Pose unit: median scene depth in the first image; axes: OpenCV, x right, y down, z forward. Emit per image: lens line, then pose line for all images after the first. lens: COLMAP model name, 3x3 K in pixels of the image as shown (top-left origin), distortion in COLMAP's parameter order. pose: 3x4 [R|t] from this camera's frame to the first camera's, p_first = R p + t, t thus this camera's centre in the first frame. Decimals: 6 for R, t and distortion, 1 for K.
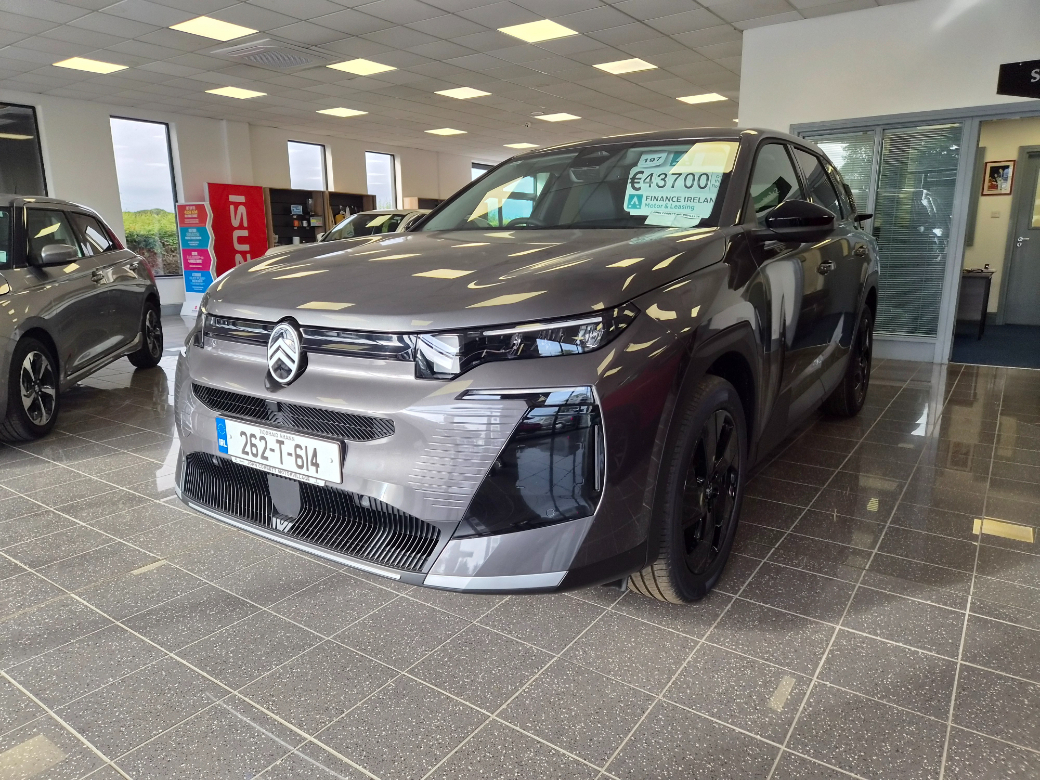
lens RADIAL K [[698.7, 0, 515.1], [0, 698.7, 389.7], [0, 0, 1]] dist [0.059618, -0.056565]
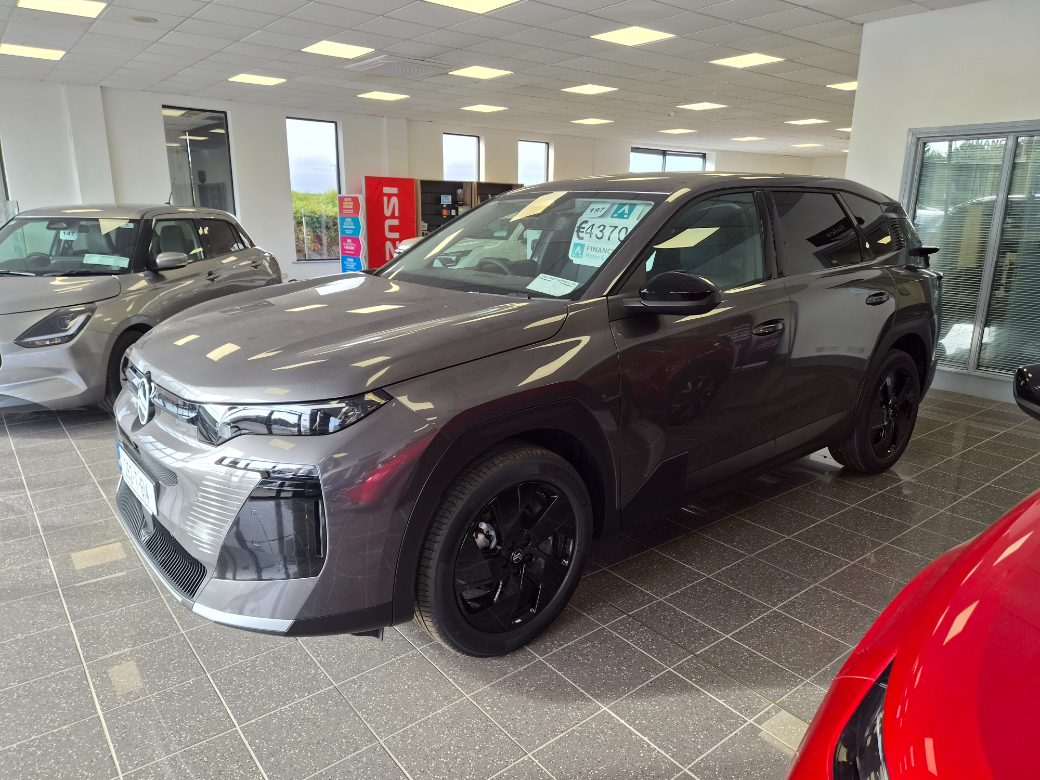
lens RADIAL K [[704.0, 0, 520.0], [0, 704.0, 390.0], [0, 0, 1]] dist [0.060980, -0.066270]
pose [[0.959281, 0.087843, -0.268448, 0.122956], [-0.077236, 0.995766, 0.049842, -0.035851], [0.271690, -0.027078, 0.962004, -0.003360]]
